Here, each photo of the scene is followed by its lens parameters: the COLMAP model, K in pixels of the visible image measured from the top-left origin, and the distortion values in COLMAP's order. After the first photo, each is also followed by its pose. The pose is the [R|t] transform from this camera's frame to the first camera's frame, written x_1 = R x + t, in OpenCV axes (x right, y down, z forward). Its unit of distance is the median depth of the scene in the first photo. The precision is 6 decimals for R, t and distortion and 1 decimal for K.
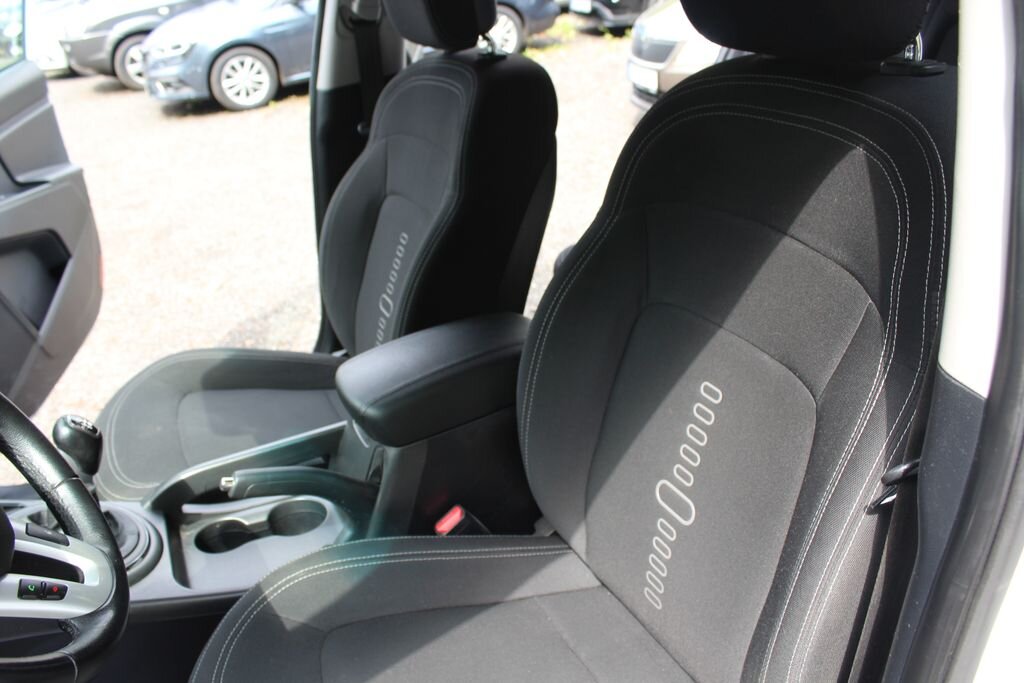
lens RADIAL K [[826.6, 0, 511.3], [0, 826.6, 351.7], [0, 0, 1]] dist [-0.183028, 0.143803]
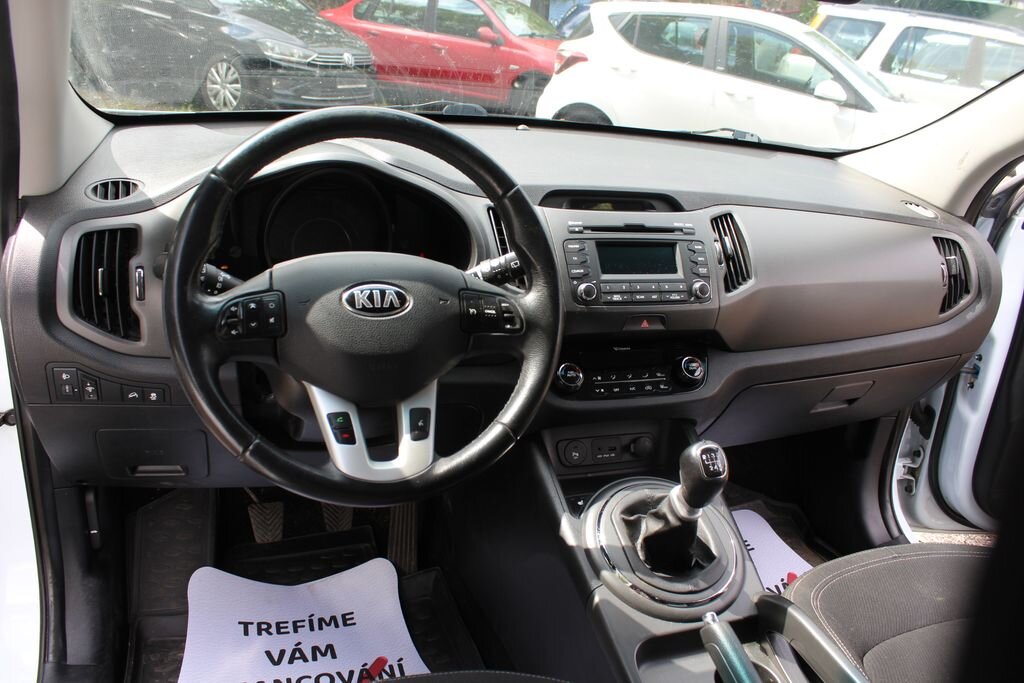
lens RADIAL K [[826.6, 0, 511.3], [0, 826.6, 351.7], [0, 0, 1]] dist [-0.183028, 0.143803]
pose [[-0.129786, 0.453119, -0.881952, 0.271494], [-0.520448, 0.725965, 0.449566, -0.295392], [0.843973, 0.517357, 0.141605, 0.549274]]
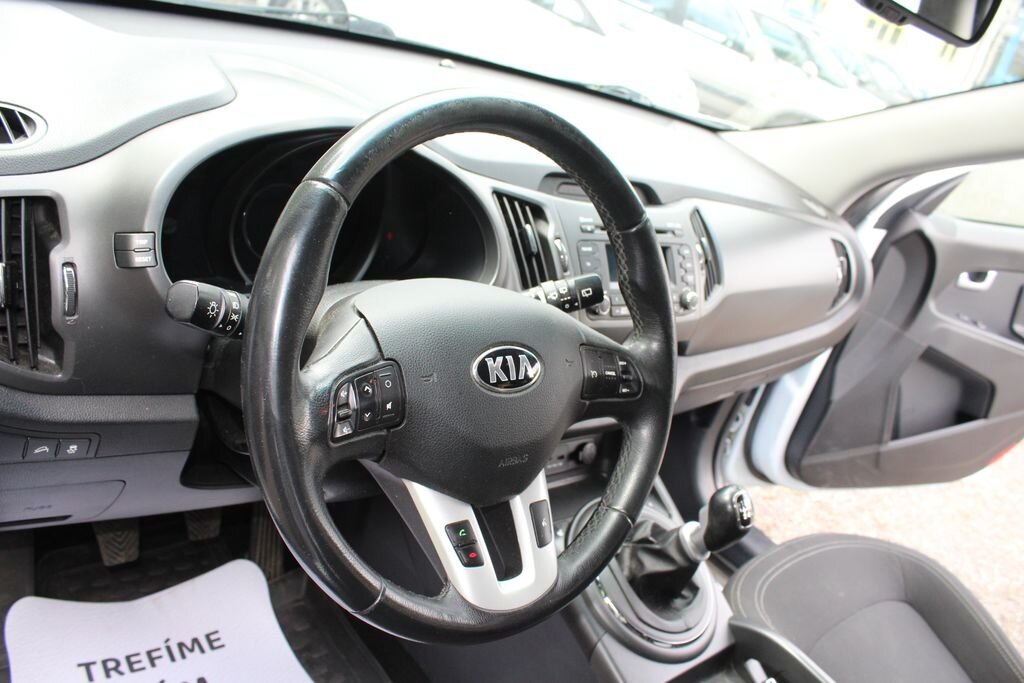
lens RADIAL K [[820.1, 0, 512.0], [0, 820.1, 341.5], [0, 0, 1]] dist [-0.189752, 0.135699]
pose [[0.183603, 0.567051, -0.802959, 0.032213], [-0.710505, 0.641047, 0.290246, -0.097918], [0.679318, 0.517216, 0.520591, 0.226494]]
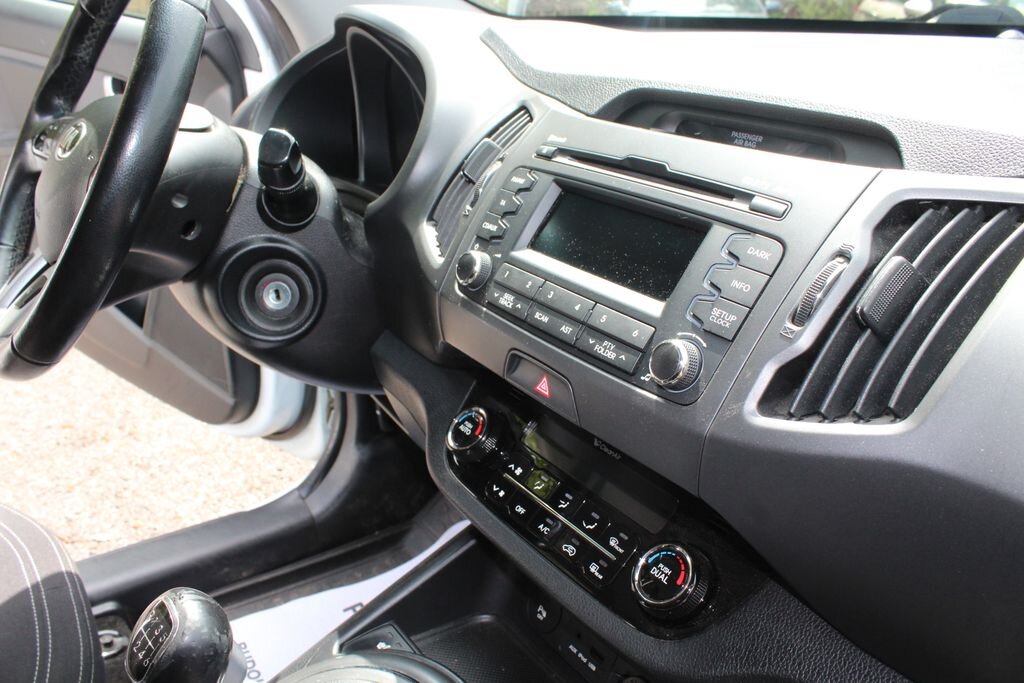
lens RADIAL K [[826.6, 0, 511.3], [0, 826.6, 351.7], [0, 0, 1]] dist [-0.183028, 0.143803]
pose [[-0.984603, 0.141351, -0.102840, -0.657435], [0.010185, 0.633712, 0.773502, -0.287302], [0.174506, 0.760545, -0.625395, 1.093877]]
